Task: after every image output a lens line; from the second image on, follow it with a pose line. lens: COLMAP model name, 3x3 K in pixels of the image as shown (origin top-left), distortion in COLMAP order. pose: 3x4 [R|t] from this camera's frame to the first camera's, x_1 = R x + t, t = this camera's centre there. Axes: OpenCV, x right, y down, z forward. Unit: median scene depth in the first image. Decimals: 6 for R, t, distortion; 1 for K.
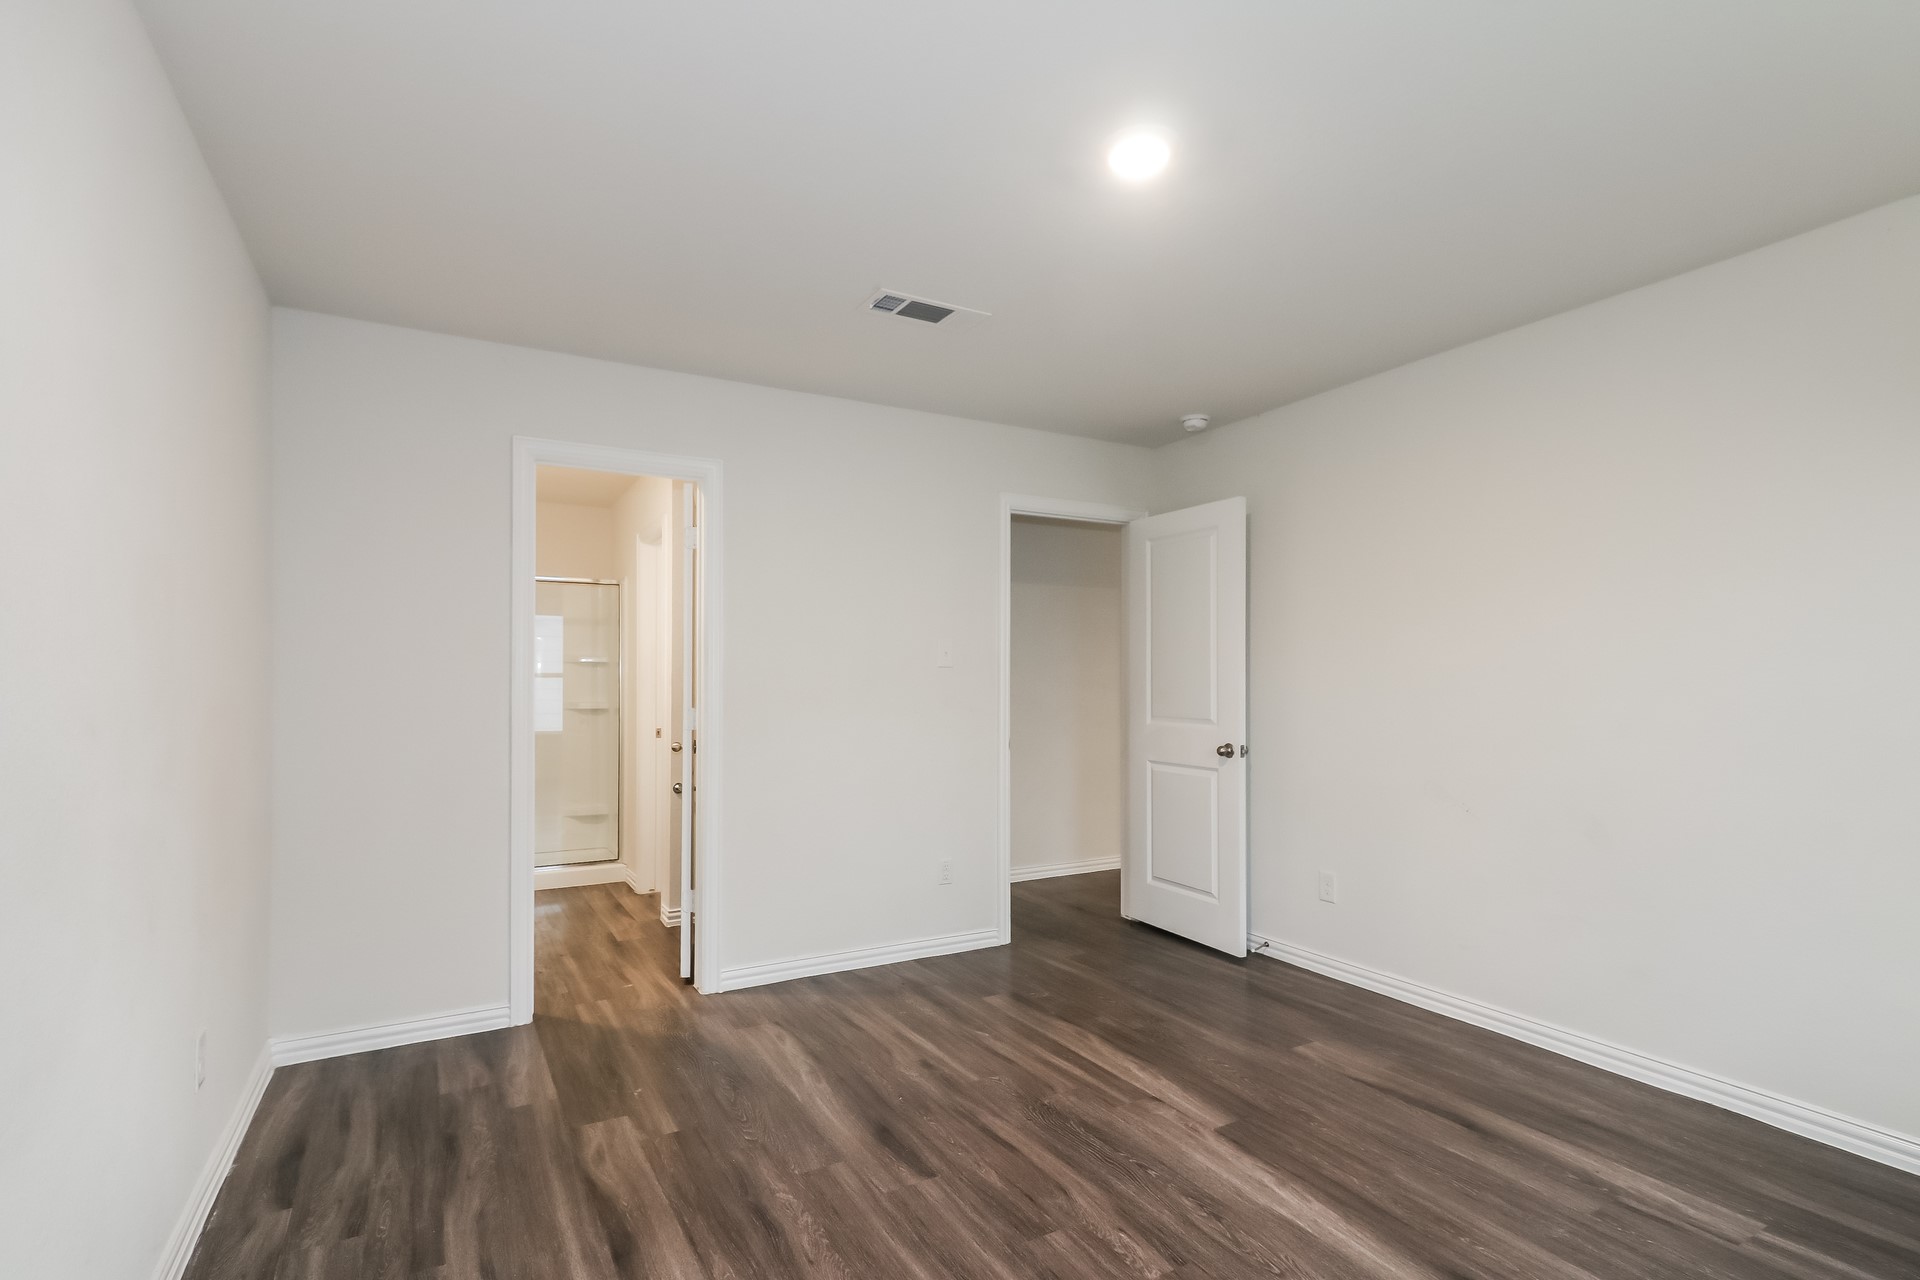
lens RADIAL K [[915.2, 0, 963.5], [0, 915.2, 647.6], [0, 0, 1]] dist [-0.000560, -0.000559]
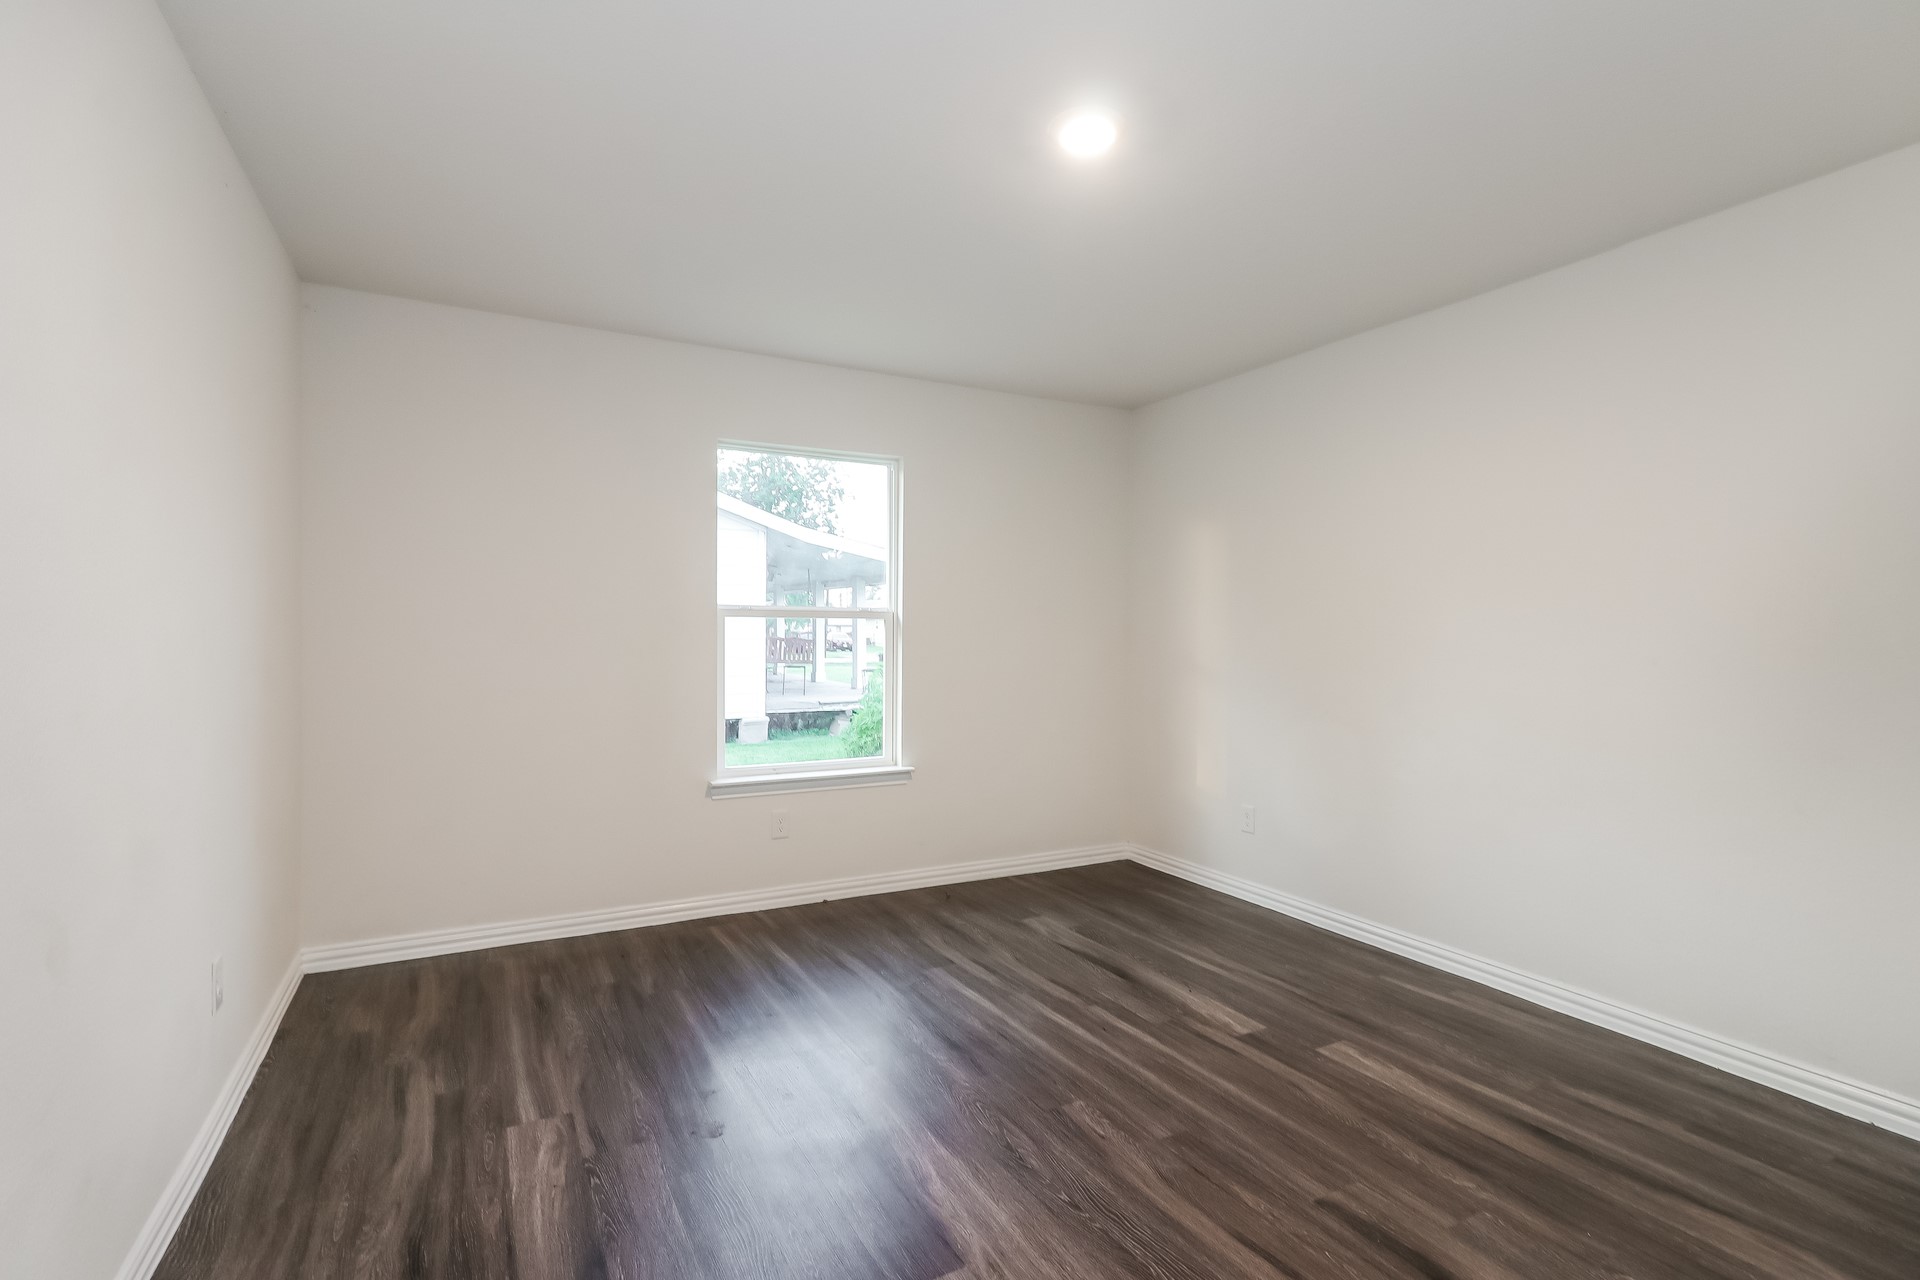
lens RADIAL K [[915.2, 0, 960.2], [0, 915.2, 634.4], [0, 0, 1]] dist [-0.000560, -0.000559]
pose [[-0.999972, -0.003536, 0.006562, 0.309899], [-0.003739, 0.999511, -0.031050, 0.072695], [-0.006449, -0.031074, -0.999496, 1.938856]]
